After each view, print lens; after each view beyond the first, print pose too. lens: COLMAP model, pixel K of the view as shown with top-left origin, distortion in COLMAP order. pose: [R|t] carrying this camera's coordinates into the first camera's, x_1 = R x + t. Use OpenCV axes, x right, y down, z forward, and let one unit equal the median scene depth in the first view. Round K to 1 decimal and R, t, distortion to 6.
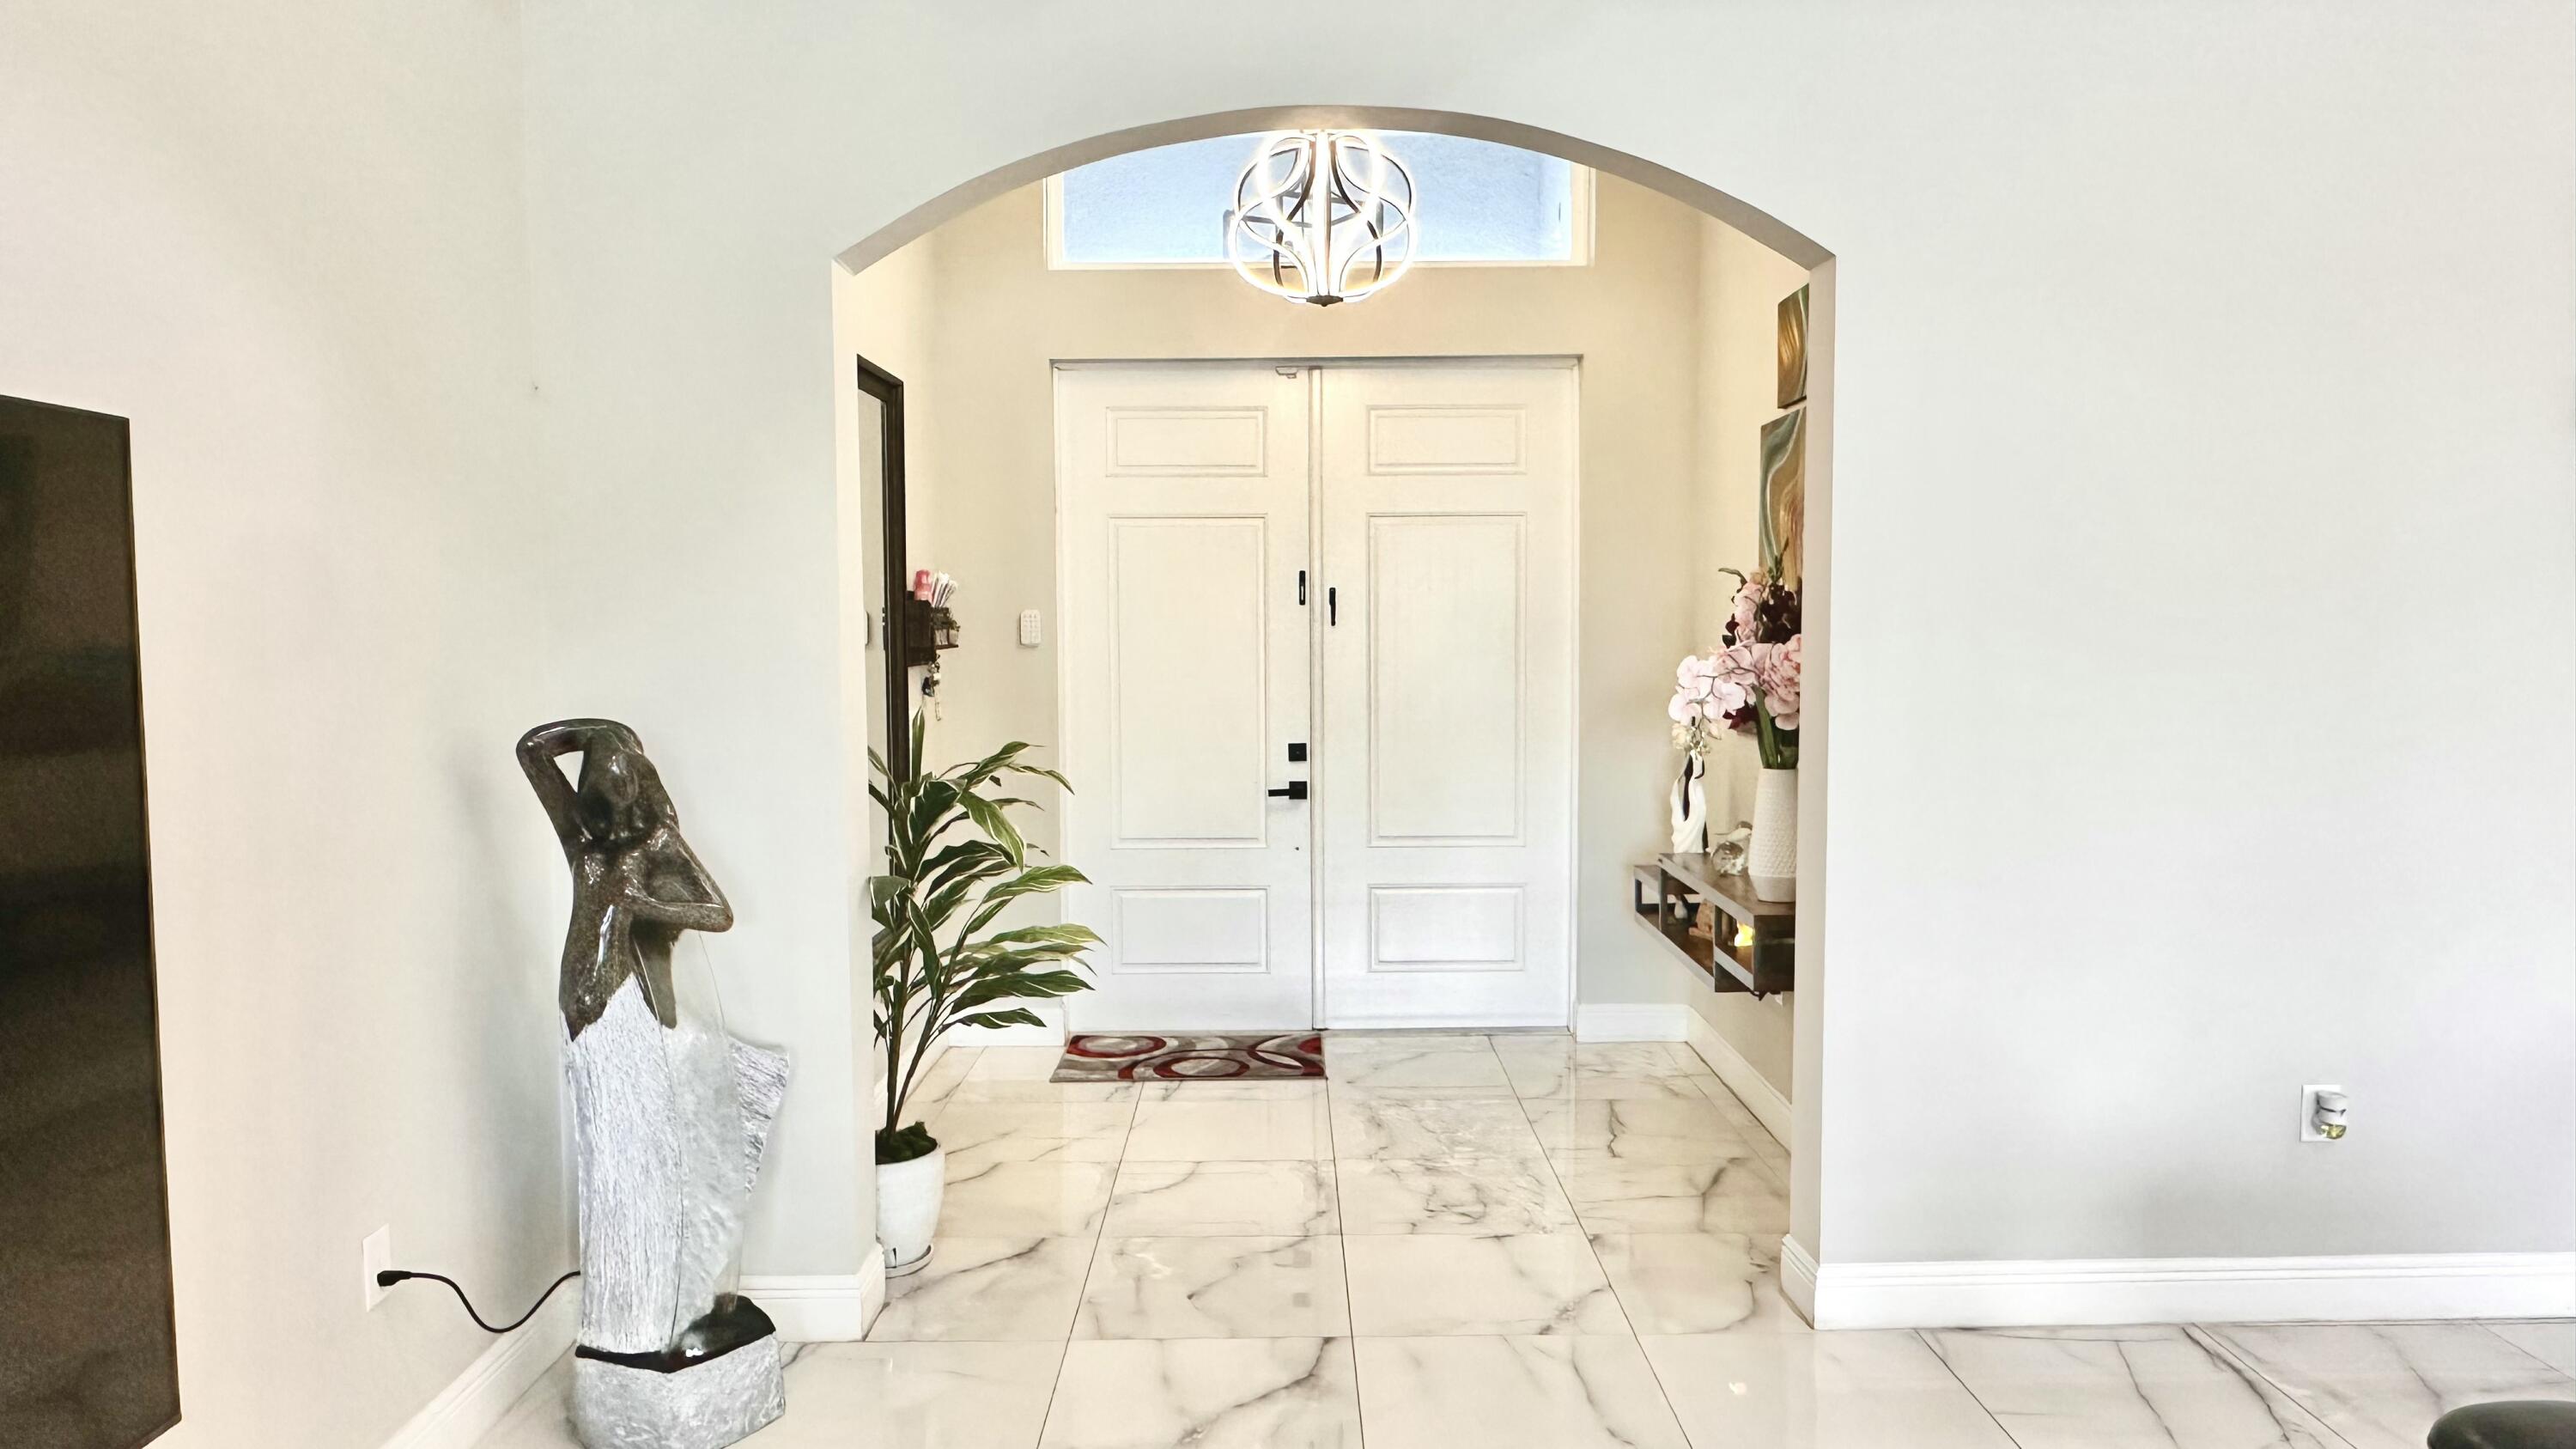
lens RADIAL K [[1728.4, 0, 1290.7], [0, 1728.4, 736.9], [0, 0, 1]] dist [0.017792, 0.003458]
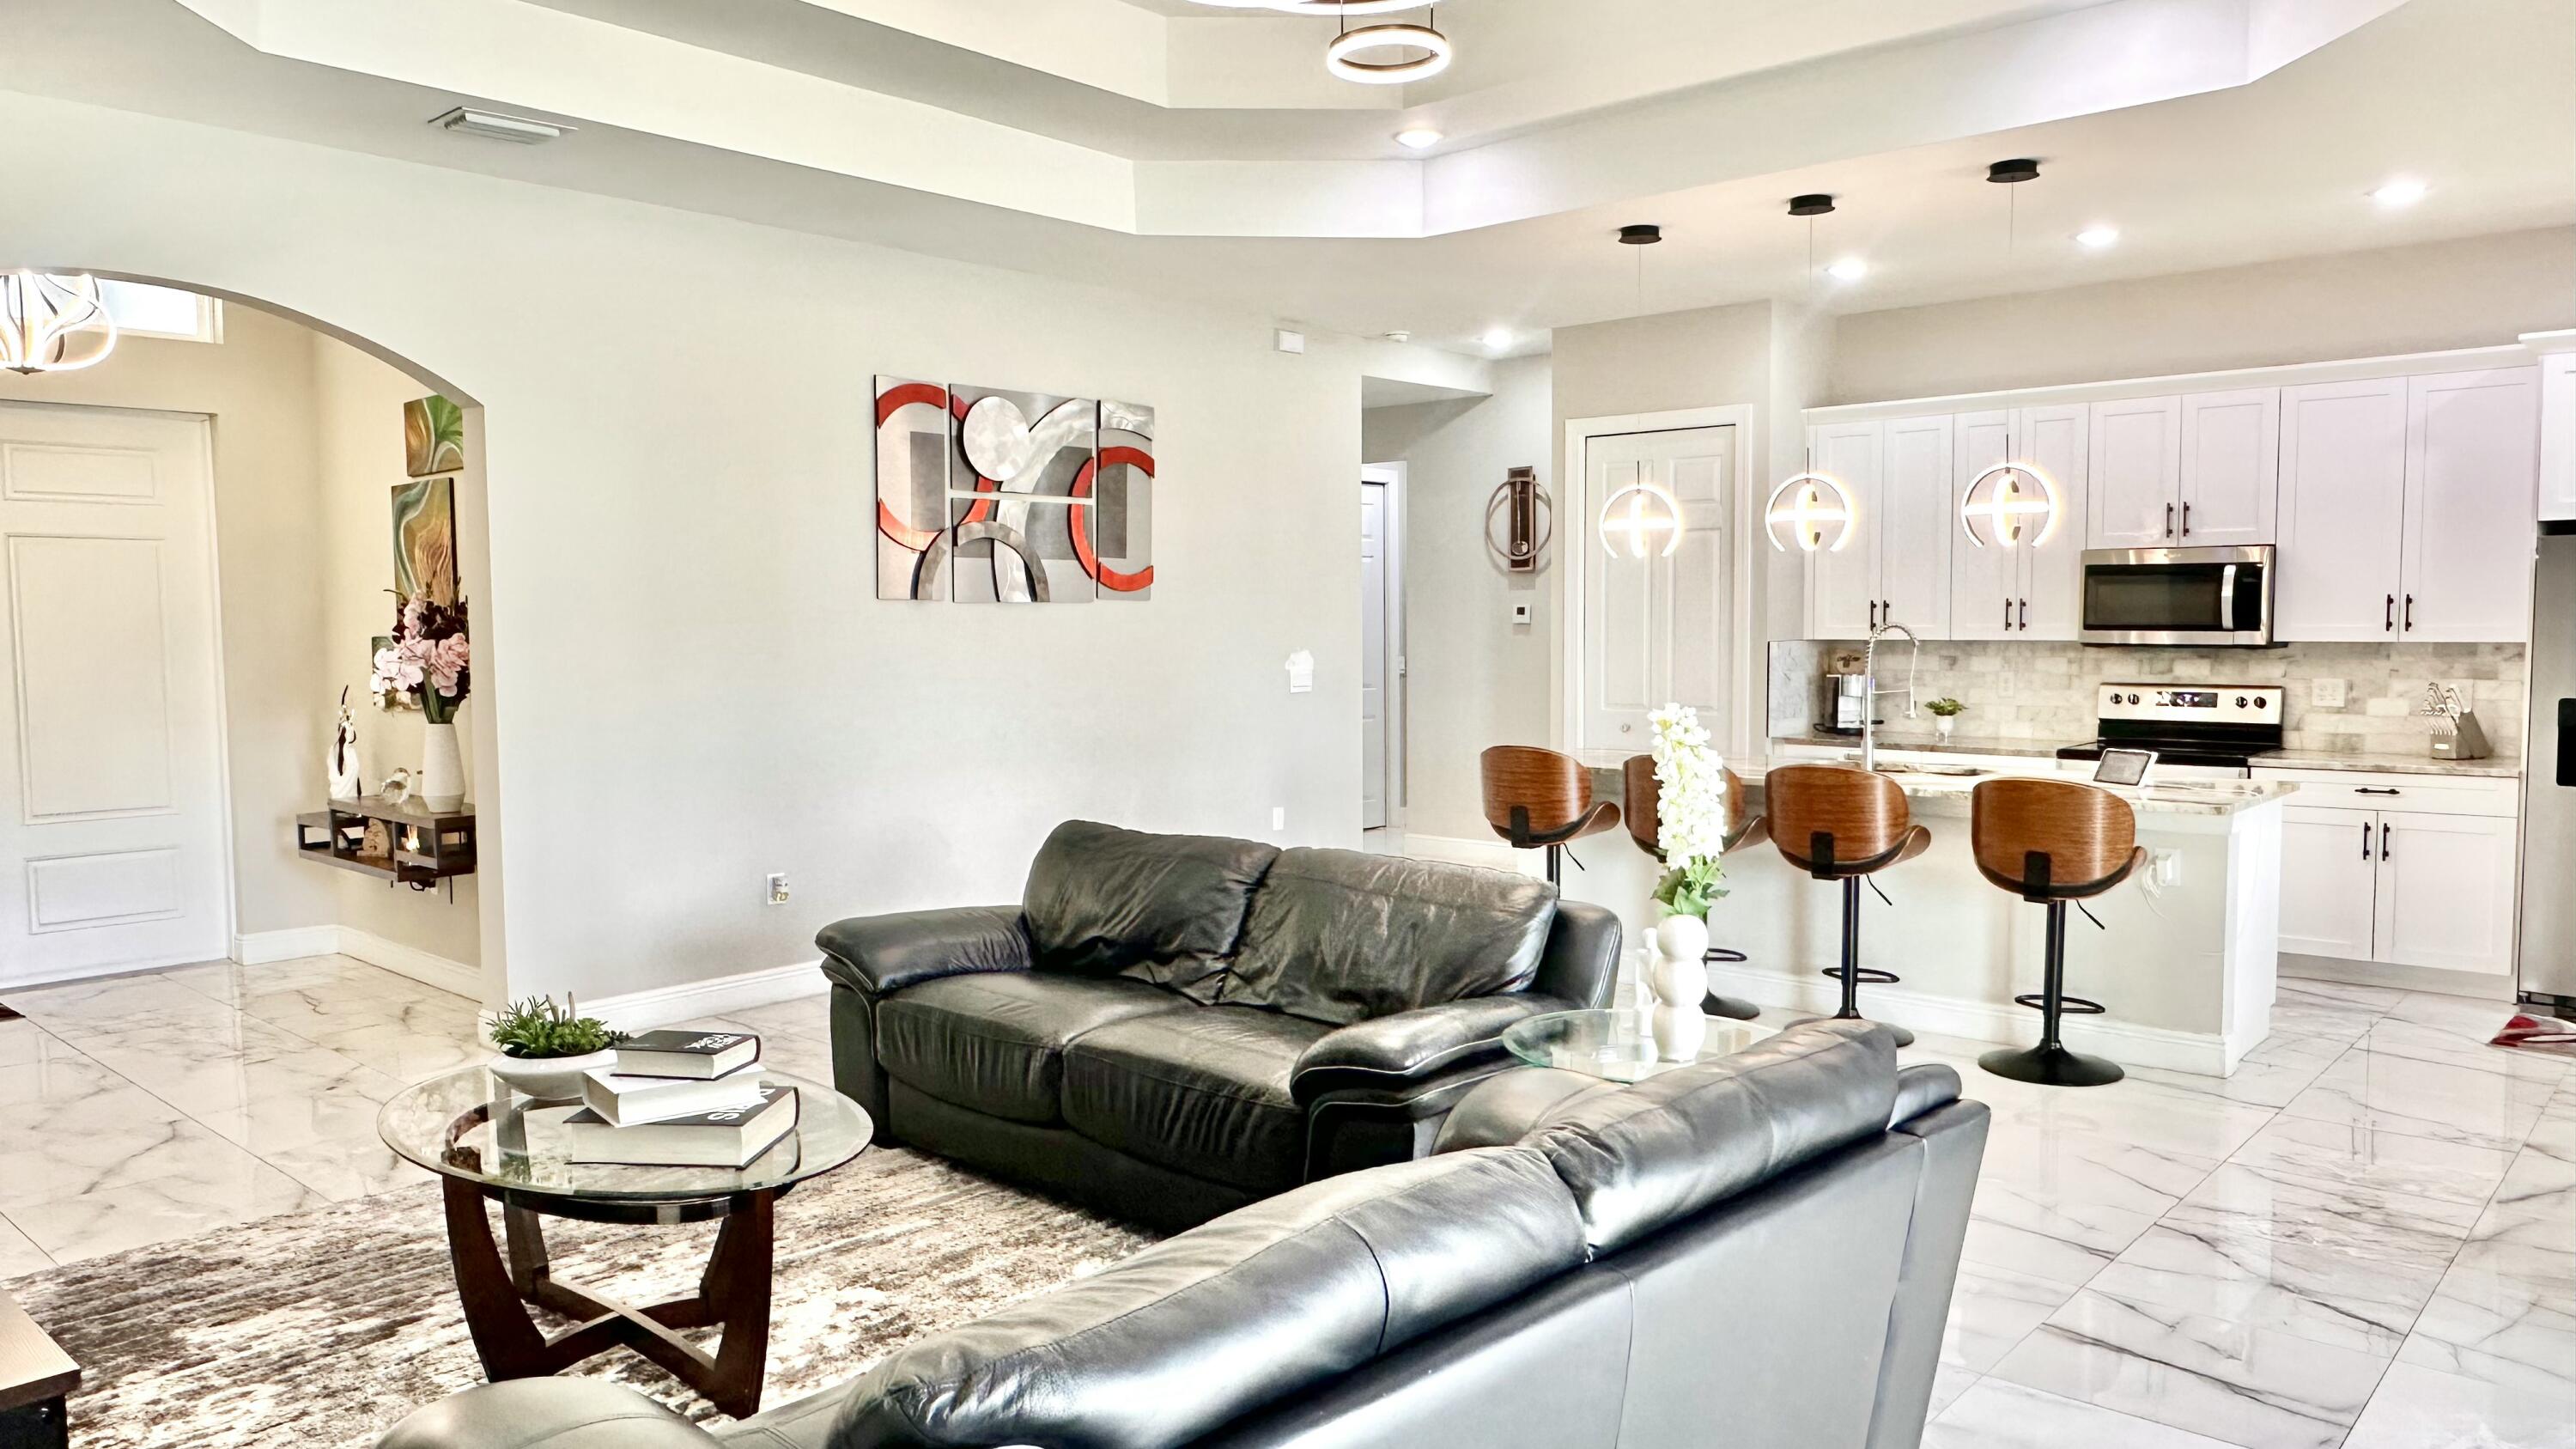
lens RADIAL K [[1728.4, 0, 1290.7], [0, 1728.4, 736.9], [0, 0, 1]] dist [0.017792, 0.003458]
pose [[0.673098, -0.052703, 0.737673, -0.311178], [0.057214, 0.998179, 0.019110, 0.040423], [-0.737337, 0.029342, 0.674888, -0.520099]]
